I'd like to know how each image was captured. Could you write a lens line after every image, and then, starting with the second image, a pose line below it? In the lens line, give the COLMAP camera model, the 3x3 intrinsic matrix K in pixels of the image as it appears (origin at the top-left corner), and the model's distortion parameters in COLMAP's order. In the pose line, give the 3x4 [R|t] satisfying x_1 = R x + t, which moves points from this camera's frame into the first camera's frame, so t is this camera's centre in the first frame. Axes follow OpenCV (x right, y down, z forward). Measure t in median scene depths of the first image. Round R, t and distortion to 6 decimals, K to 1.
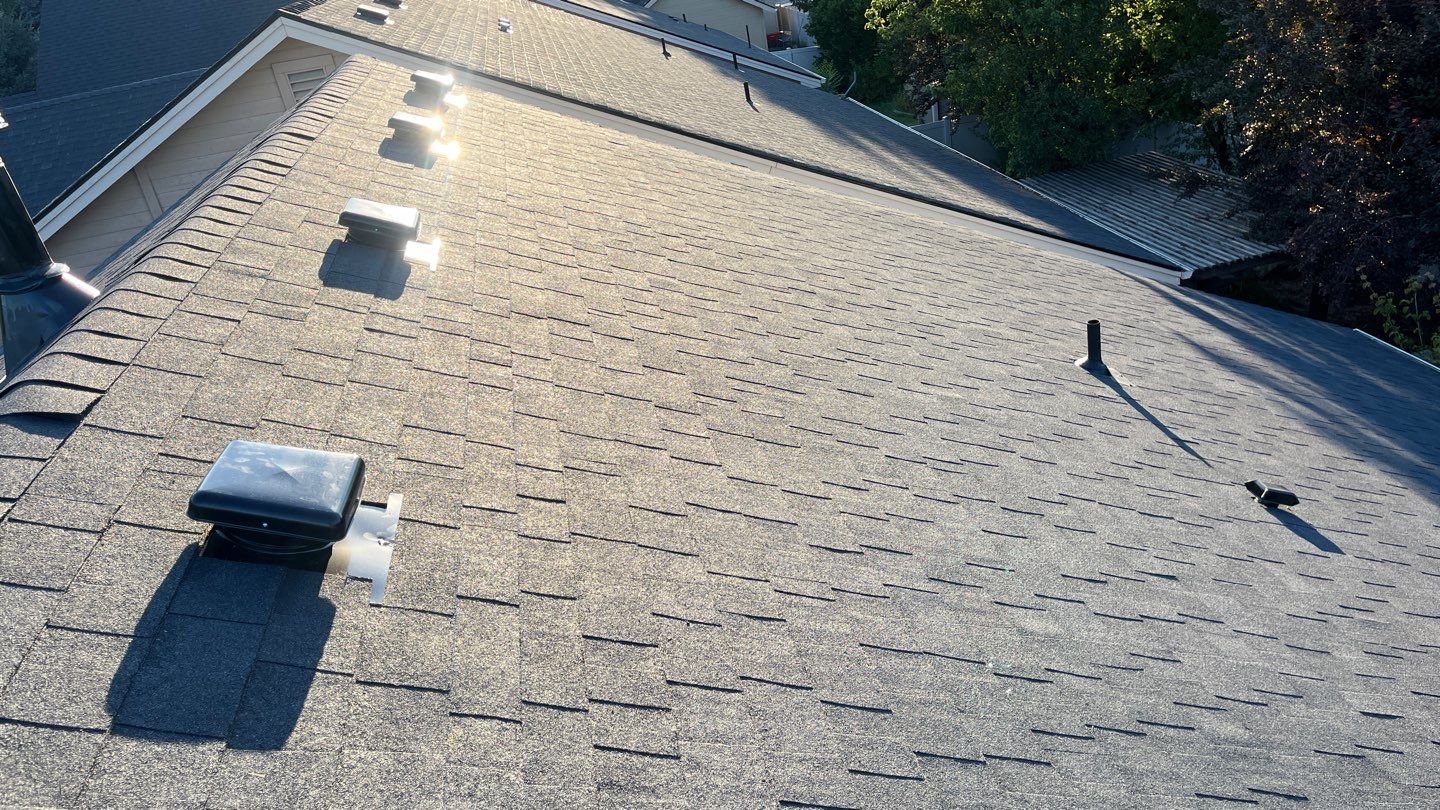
lens RADIAL K [[1072.3, 0, 721.4], [0, 1072.3, 403.6], [0, 0, 1]] dist [0.007655, -0.003443]
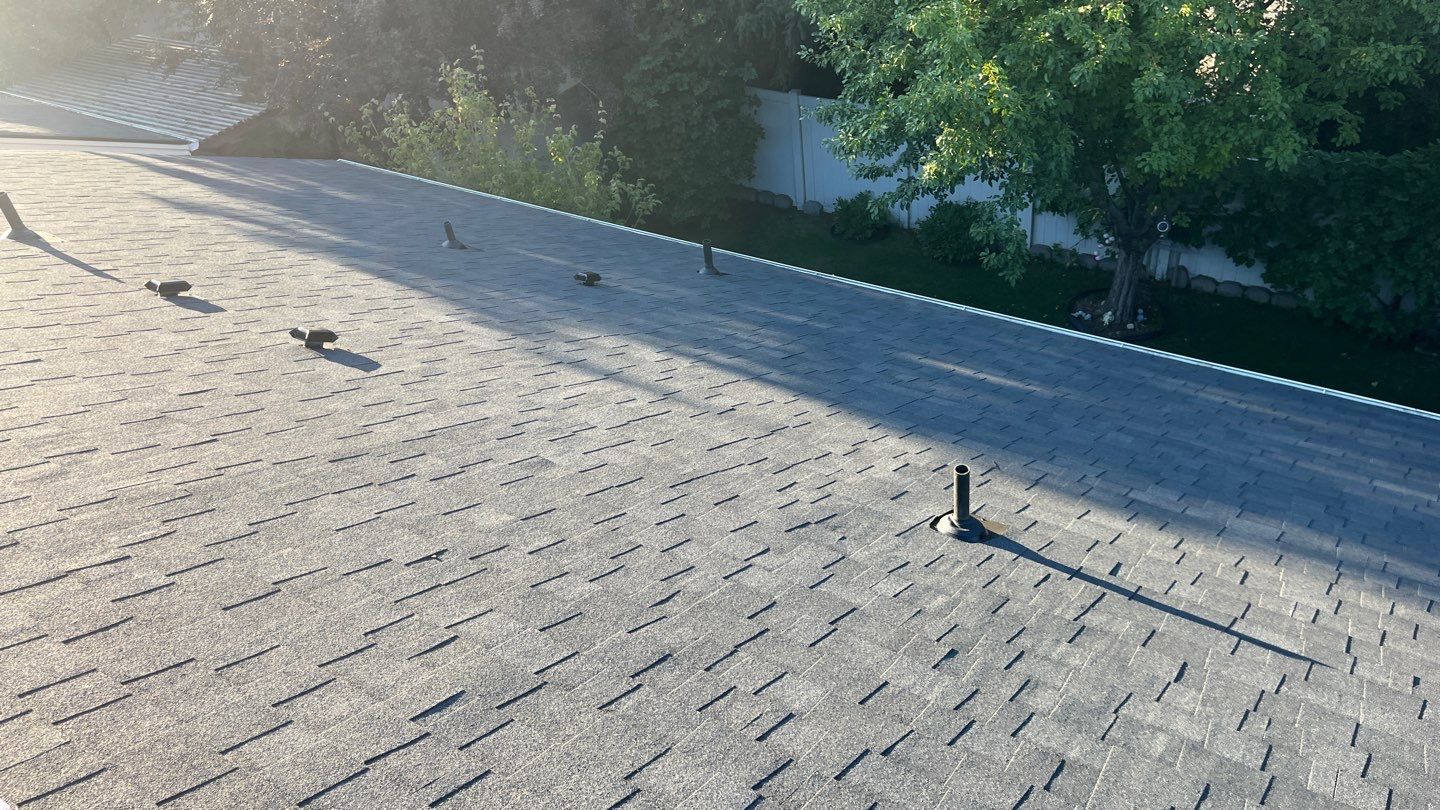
lens RADIAL K [[1072.3, 0, 720.2], [0, 1072.3, 408.2], [0, 0, 1]] dist [0.007655, -0.003443]
pose [[0.694456, -0.365768, 0.619633, 0.091500], [0.300175, 0.929913, 0.212503, 0.094537], [-0.653931, 0.038425, 0.755577, -0.225771]]
